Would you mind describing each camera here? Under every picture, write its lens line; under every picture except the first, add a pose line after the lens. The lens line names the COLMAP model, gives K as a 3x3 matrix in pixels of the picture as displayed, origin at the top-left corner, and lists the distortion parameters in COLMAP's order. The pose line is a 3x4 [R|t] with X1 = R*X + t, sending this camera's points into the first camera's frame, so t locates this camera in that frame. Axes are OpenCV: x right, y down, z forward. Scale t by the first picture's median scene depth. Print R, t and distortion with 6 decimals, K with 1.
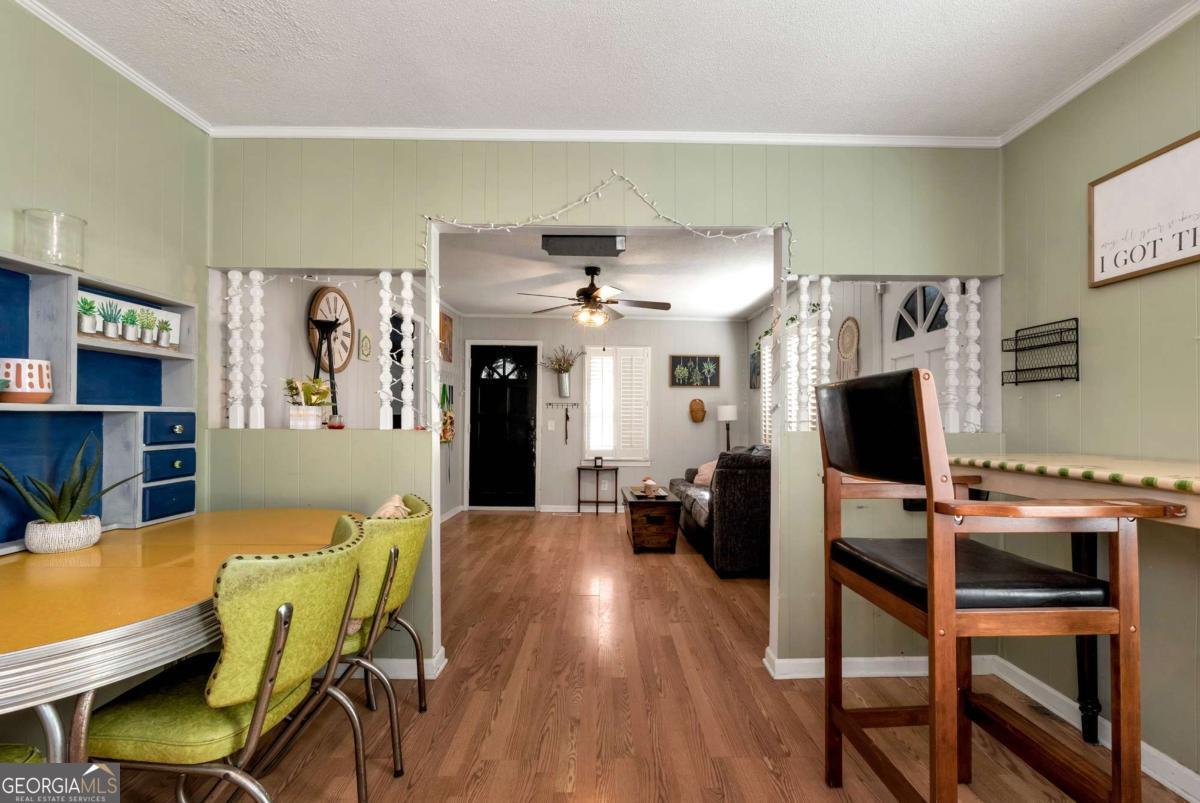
lens RADIAL K [[554.5, 0, 614.8], [0, 554.5, 413.1], [0, 0, 1]] dist [0.000141, 0.000119]
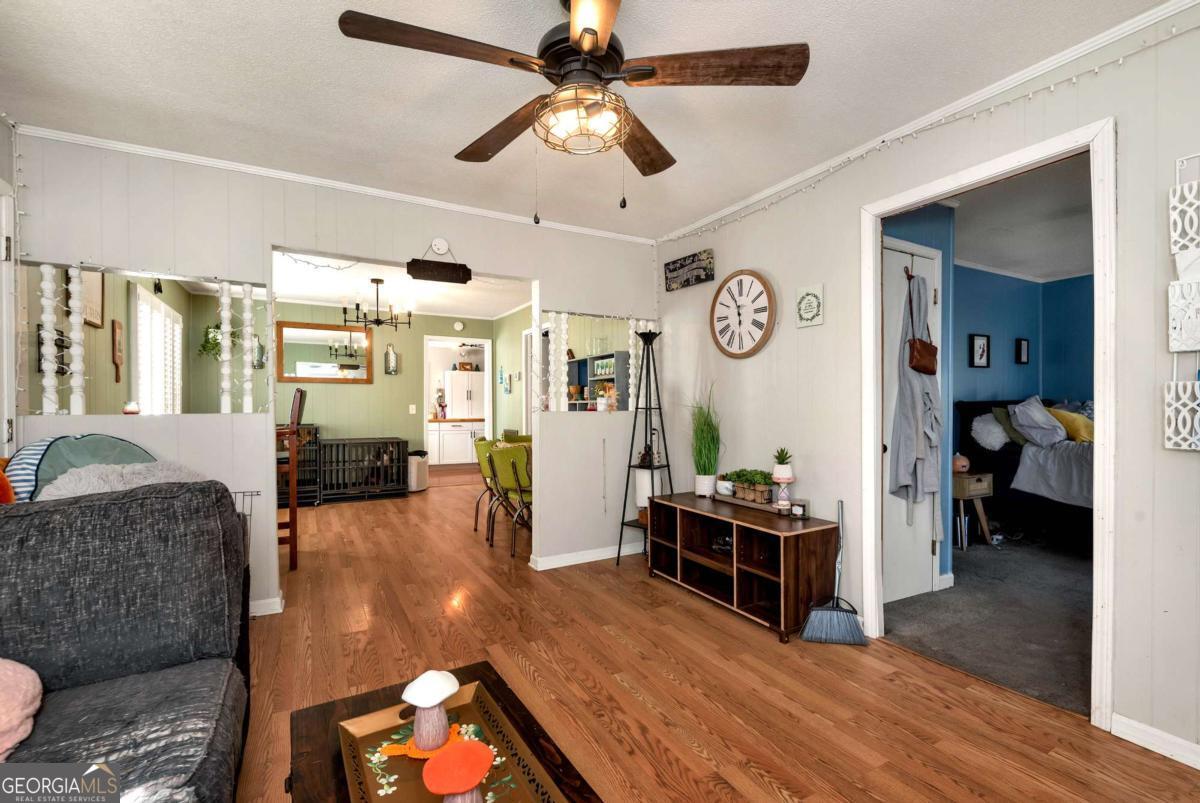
lens RADIAL K [[532.8, 0, 608.1], [0, 532.8, 412.3], [0, 0, 1]] dist [-0.001261, -0.000680]
pose [[-0.881683, 0.001703, -0.471840, 0.110427], [0.001762, 0.999998, 0.000316, 0.017379], [0.471839, -0.000553, -0.881684, 1.328768]]
